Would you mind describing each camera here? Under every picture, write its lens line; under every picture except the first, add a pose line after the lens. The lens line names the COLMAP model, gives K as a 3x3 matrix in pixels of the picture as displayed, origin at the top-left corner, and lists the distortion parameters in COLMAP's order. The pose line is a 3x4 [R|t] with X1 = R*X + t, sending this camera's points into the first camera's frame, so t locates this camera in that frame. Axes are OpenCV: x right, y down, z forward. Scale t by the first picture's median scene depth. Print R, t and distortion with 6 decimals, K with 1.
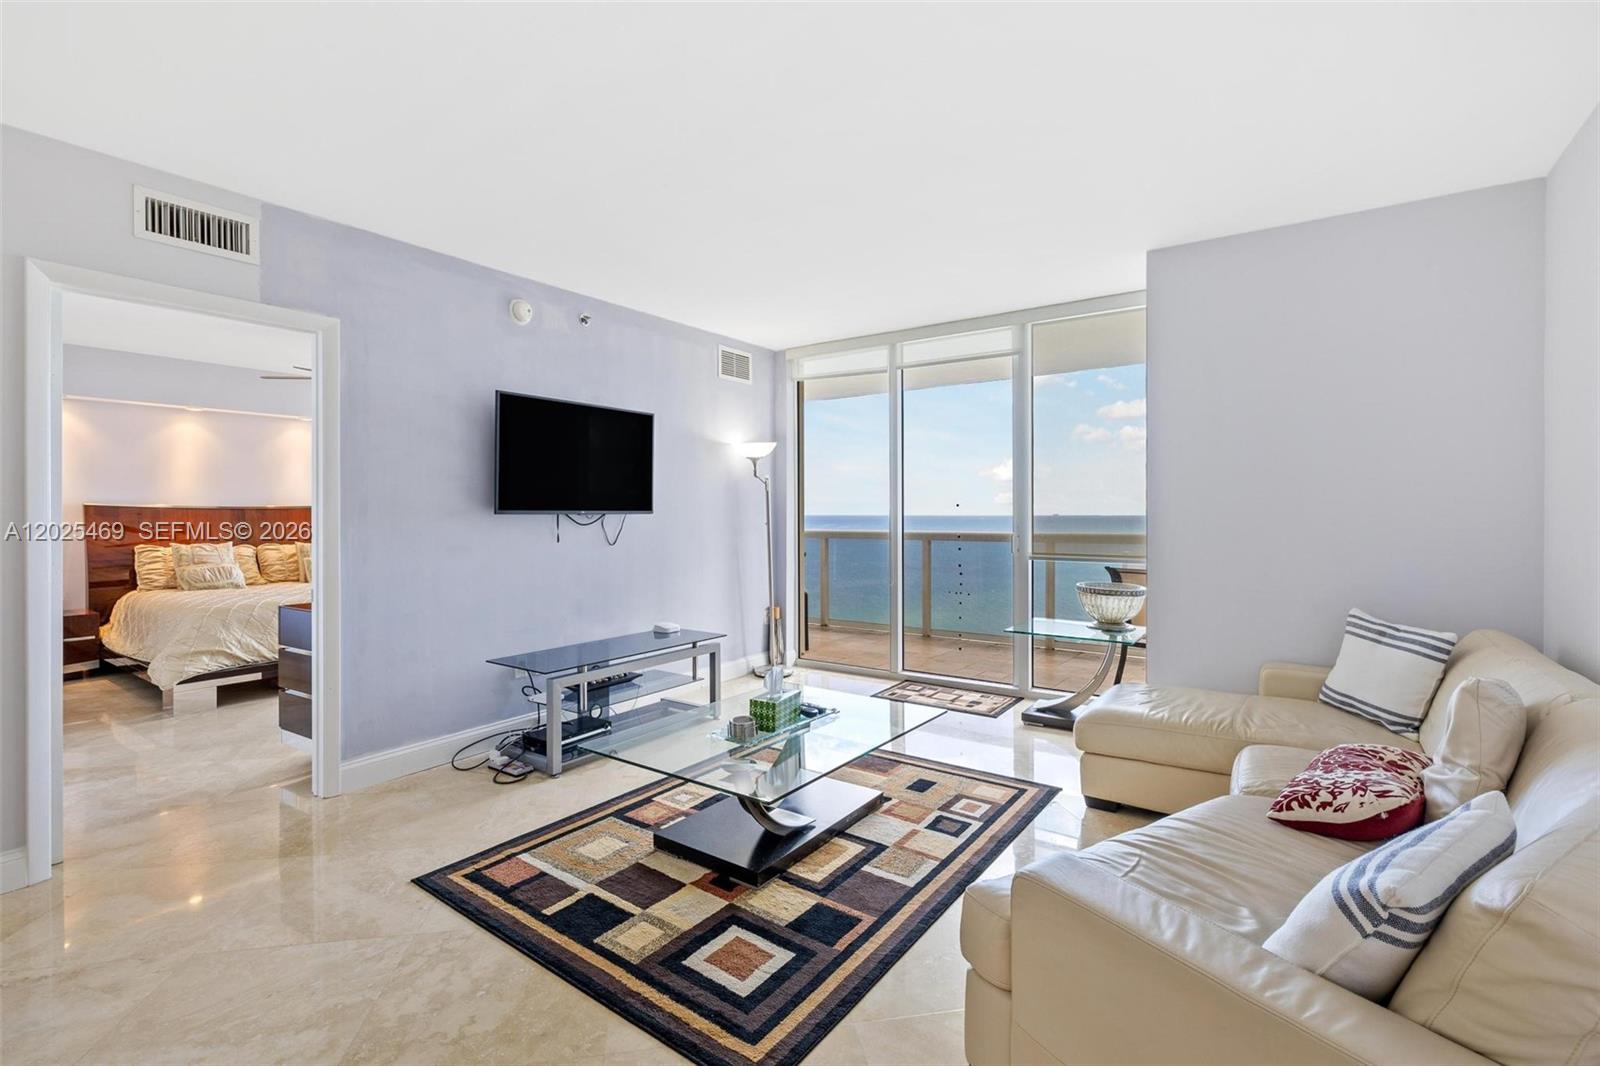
lens RADIAL K [[730.5, 0, 802.1], [0, 730.5, 518.5], [0, 0, 1]] dist [-0.003684, 0.000028]
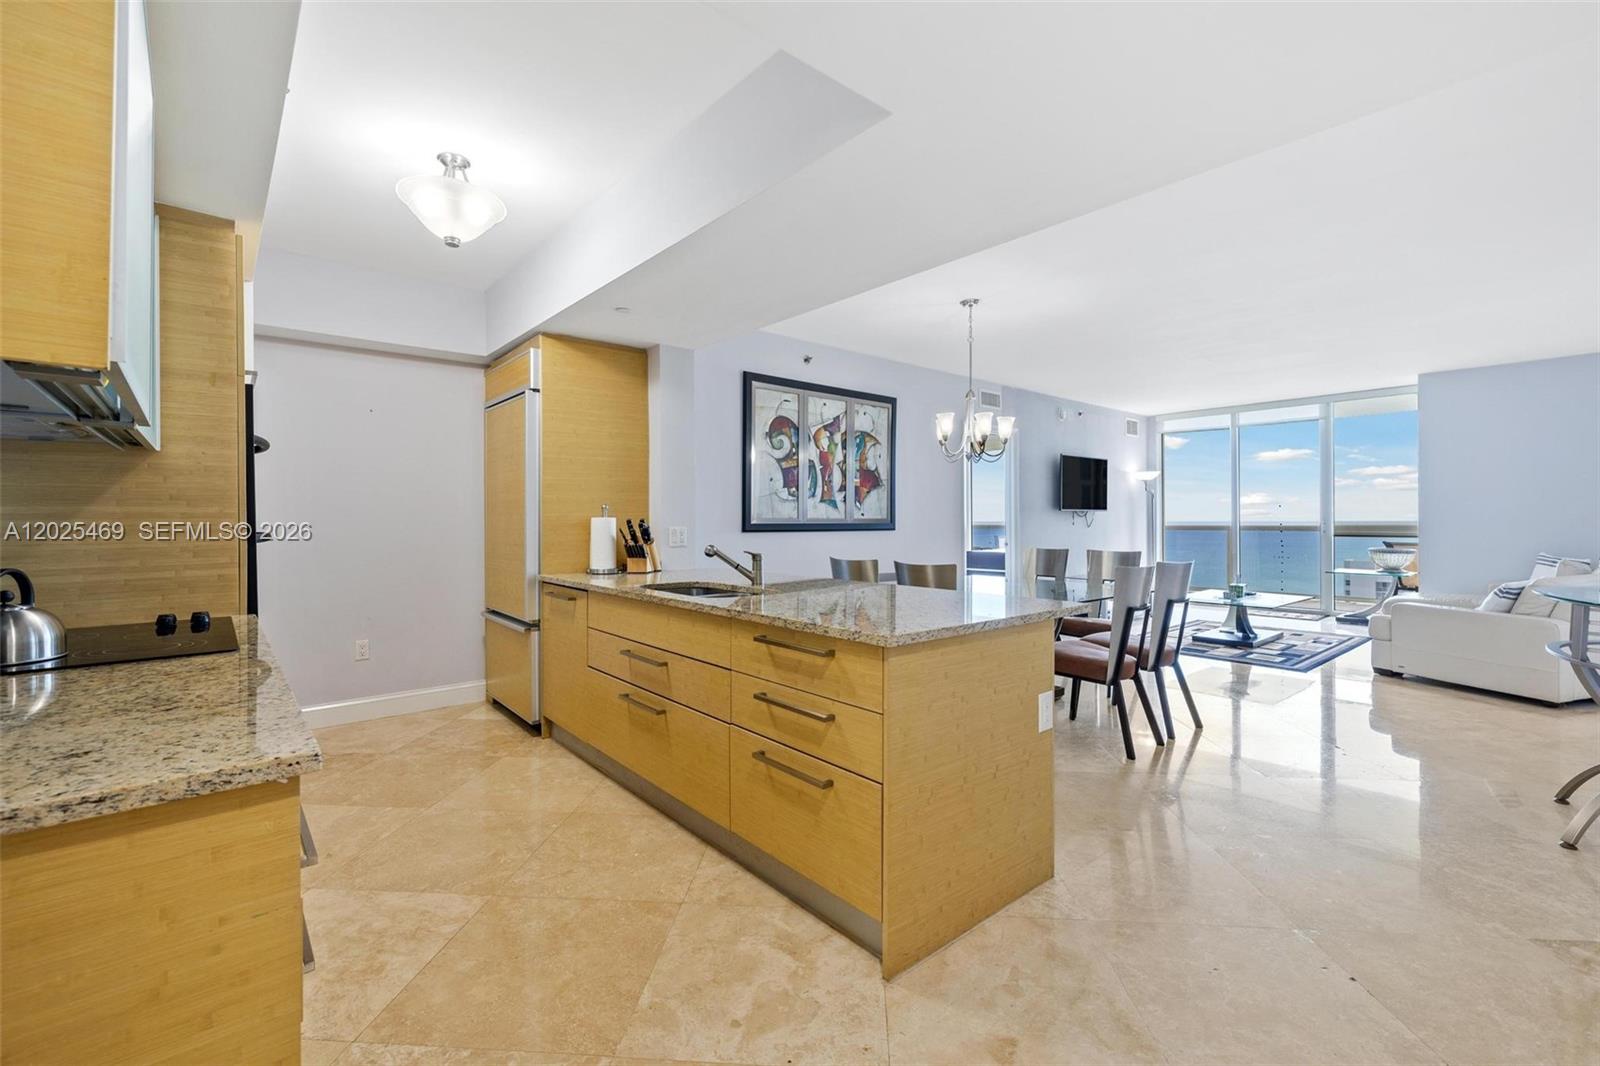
lens RADIAL K [[684.6, 0, 807.0], [0, 684.6, 528.6], [0, 0, 1]] dist [0.000189, 0.000653]
pose [[0.969407, 0.003321, -0.245436, -0.790762], [-0.002318, 0.999988, 0.004376, 0.047740], [0.245447, -0.003673, 0.969403, -1.405563]]
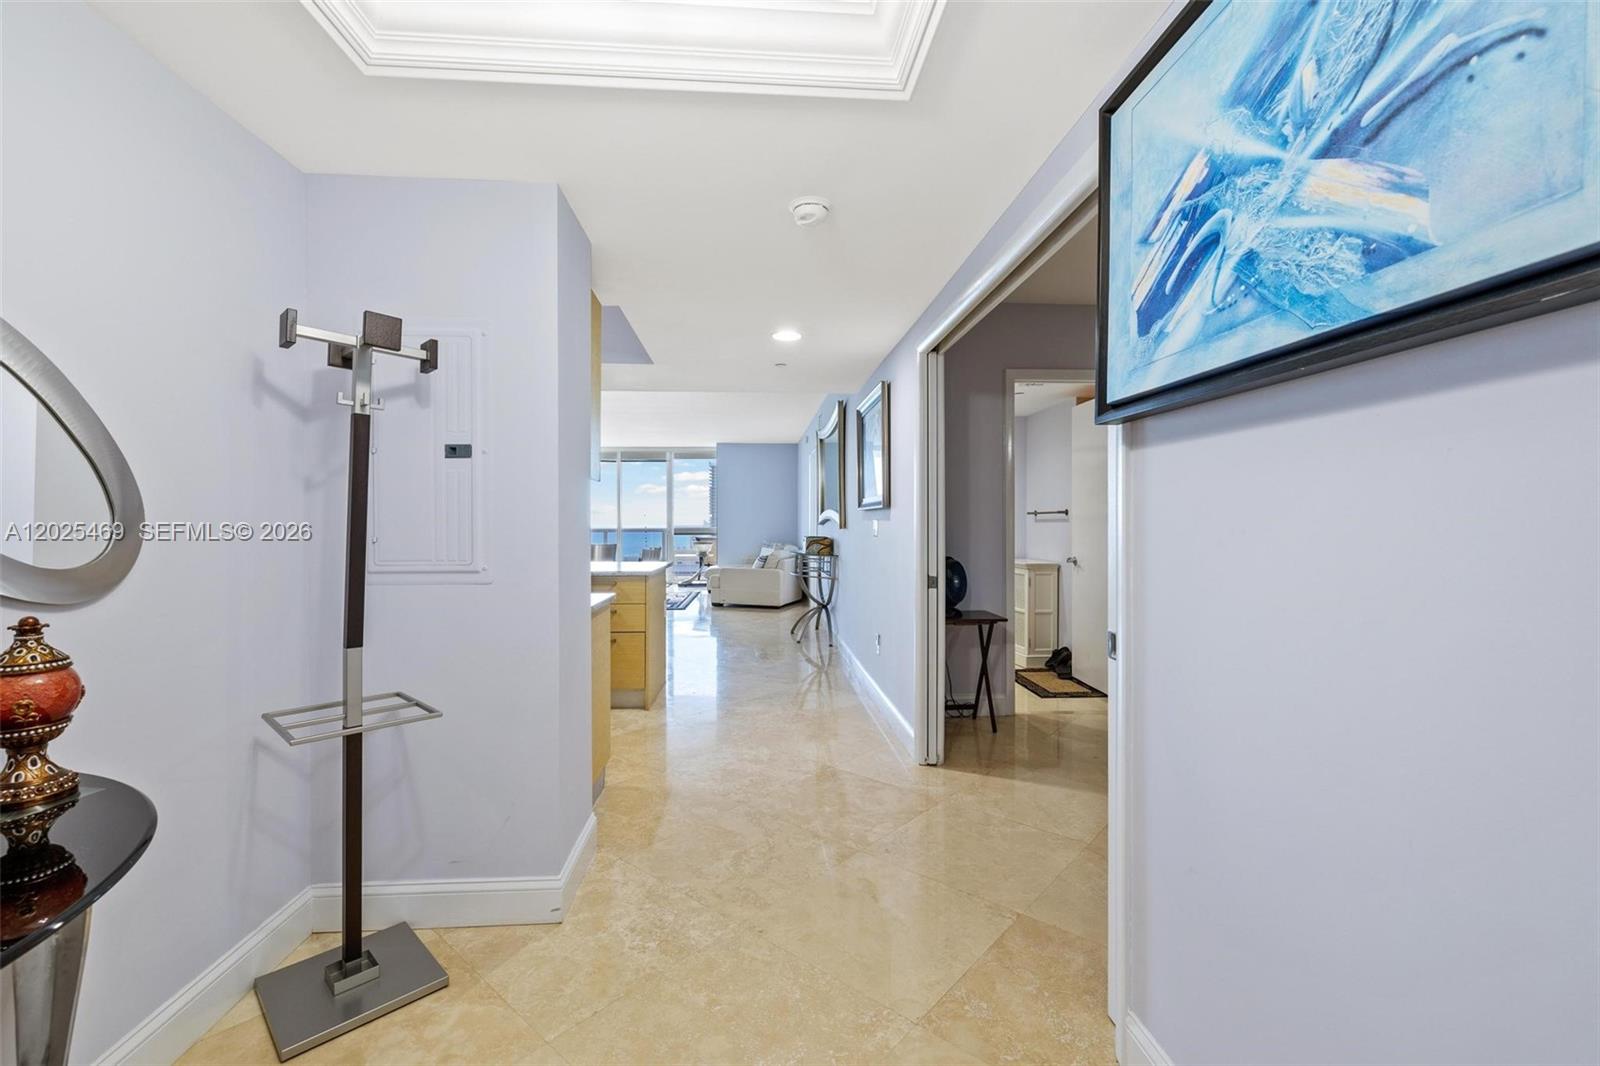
lens RADIAL K [[674.3, 0, 798.3], [0, 674.3, 531.9], [0, 0, 1]] dist [-0.001584, -0.000408]
pose [[0.780732, -0.006369, 0.624834, -1.474521], [0.005389, 0.999979, 0.003459, 0.055493], [-0.624843, 0.000666, 0.780750, -2.104236]]
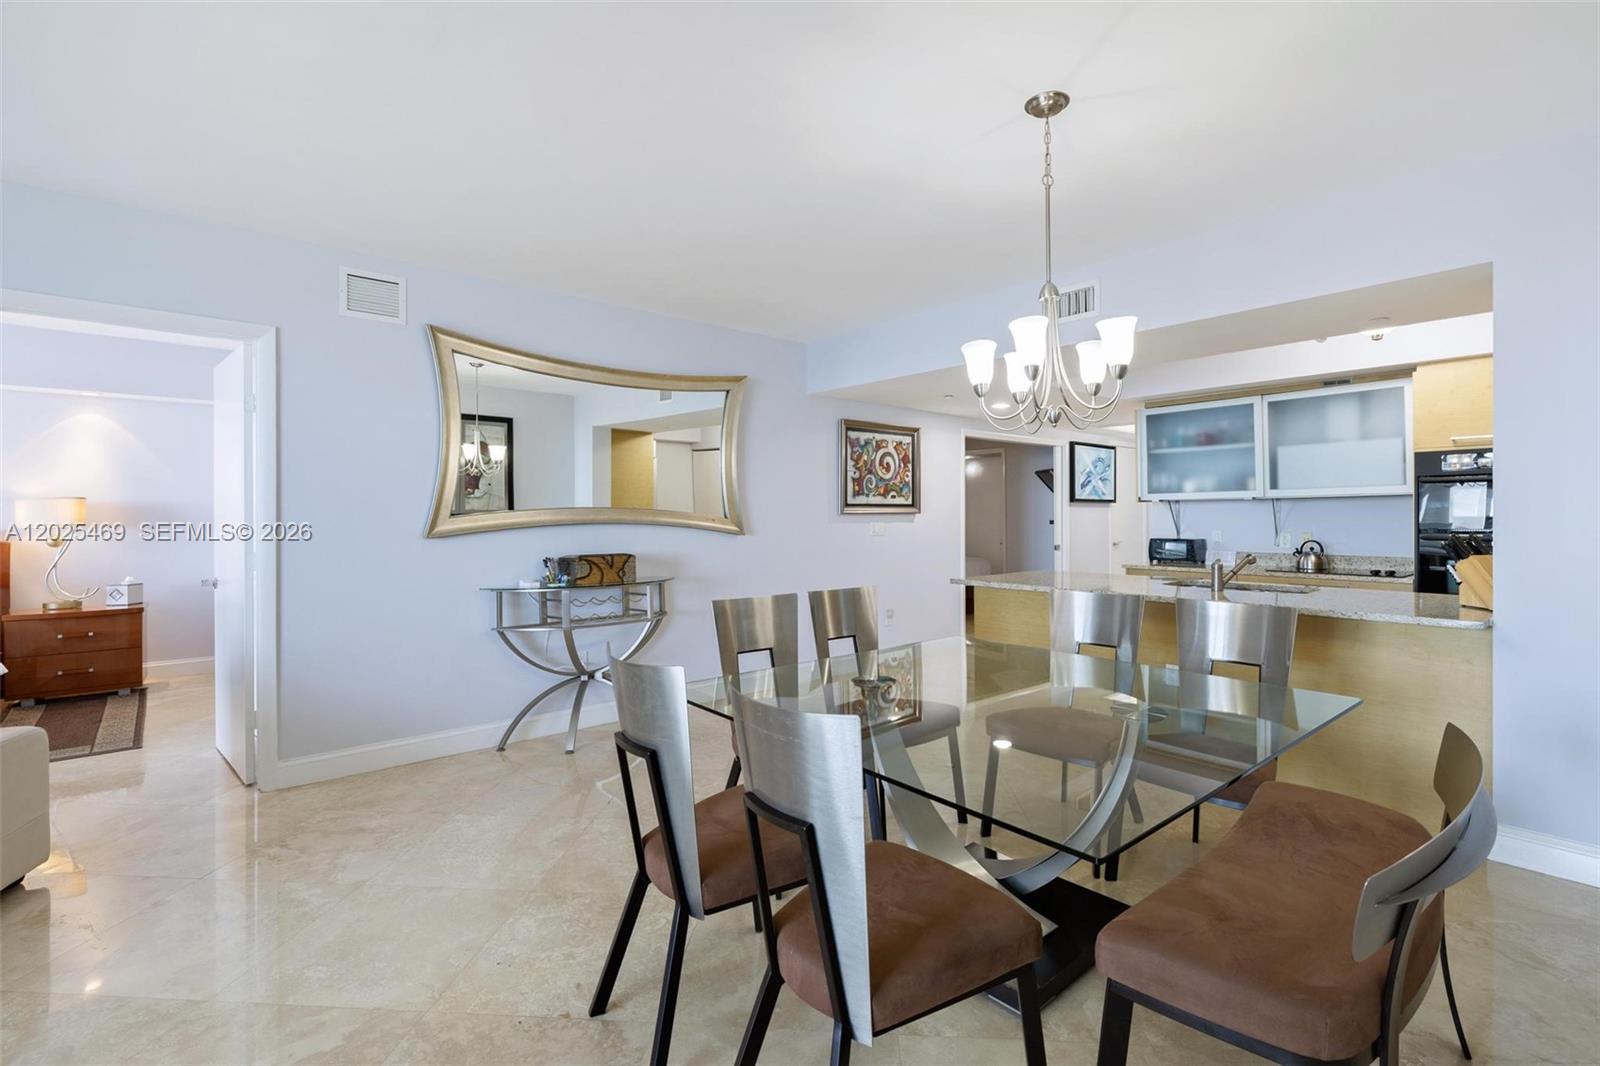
lens RADIAL K [[719.7, 0, 803.3], [0, 719.7, 511.7], [0, 0, 1]] dist [0.000420, 0.000370]
pose [[-0.966704, 0.008759, 0.255746, -0.751096], [0.010332, 0.999935, 0.004810, -0.005896], [-0.255688, 0.007292, -0.966732, 0.798981]]
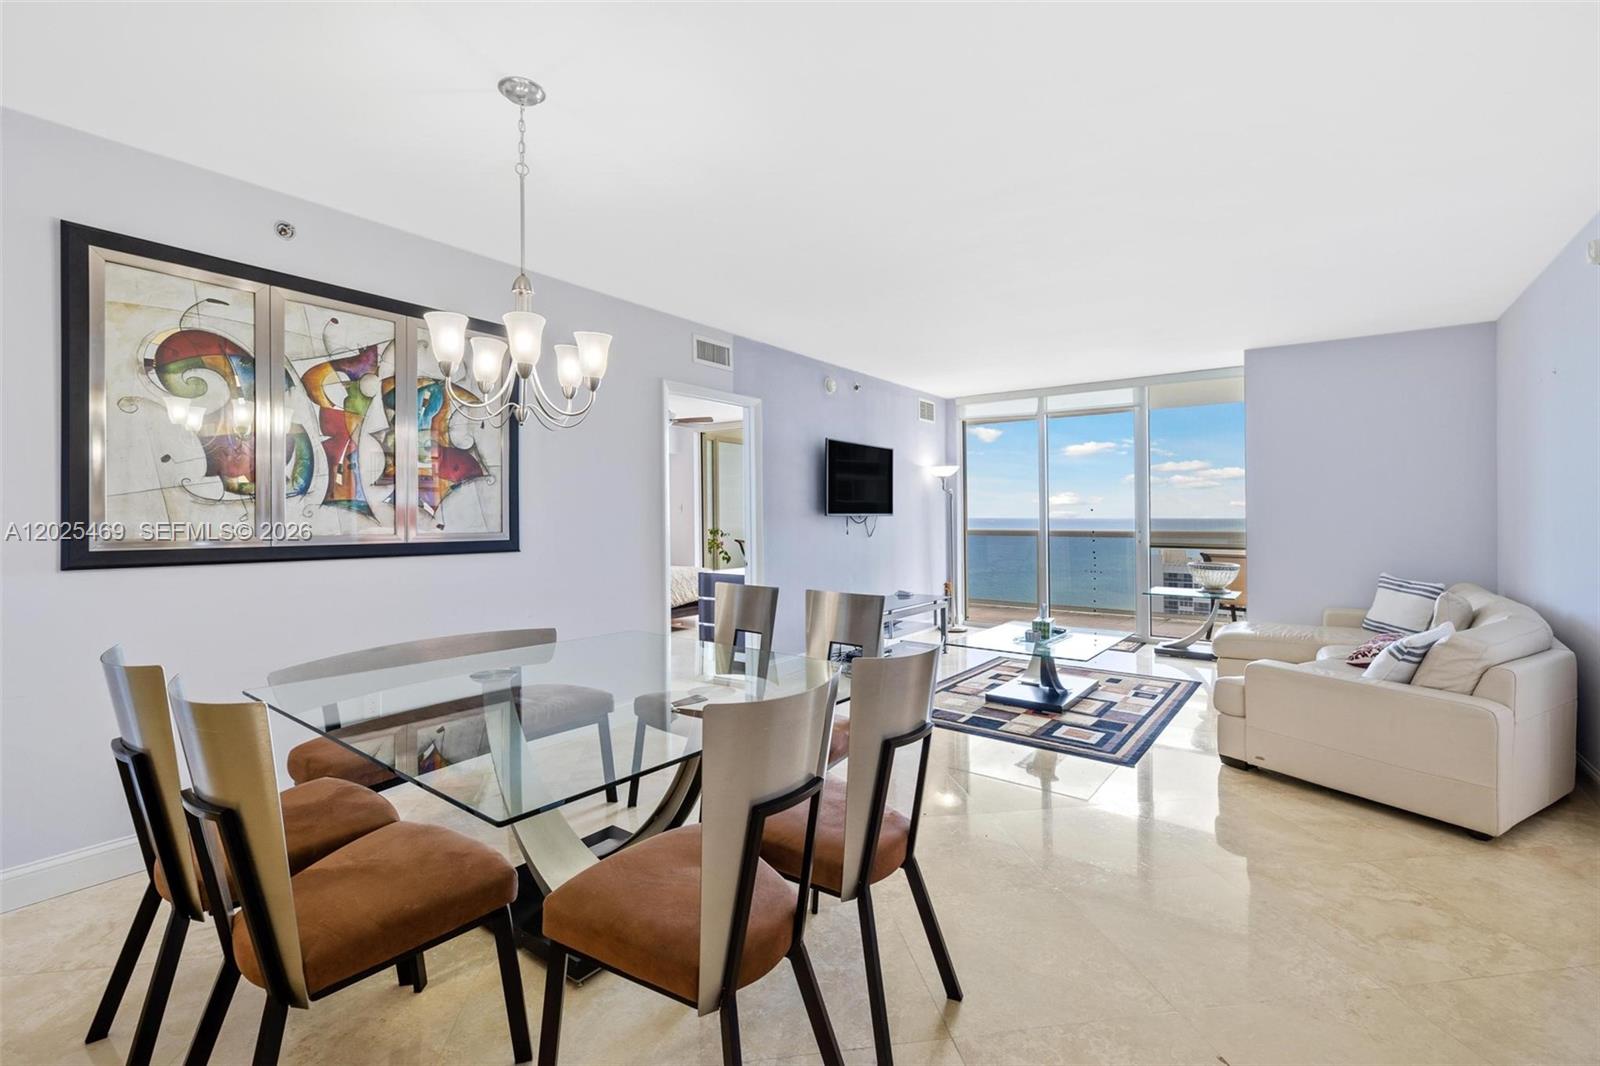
lens RADIAL K [[699.6, 0, 804.4], [0, 699.6, 515.7], [0, 0, 1]] dist [0.001229, -0.000006]
pose [[0.999628, 0.002426, -0.027169, -0.518678], [-0.002704, 0.999944, -0.010202, 0.010486], [0.027143, 0.010272, 0.999579, -0.633901]]
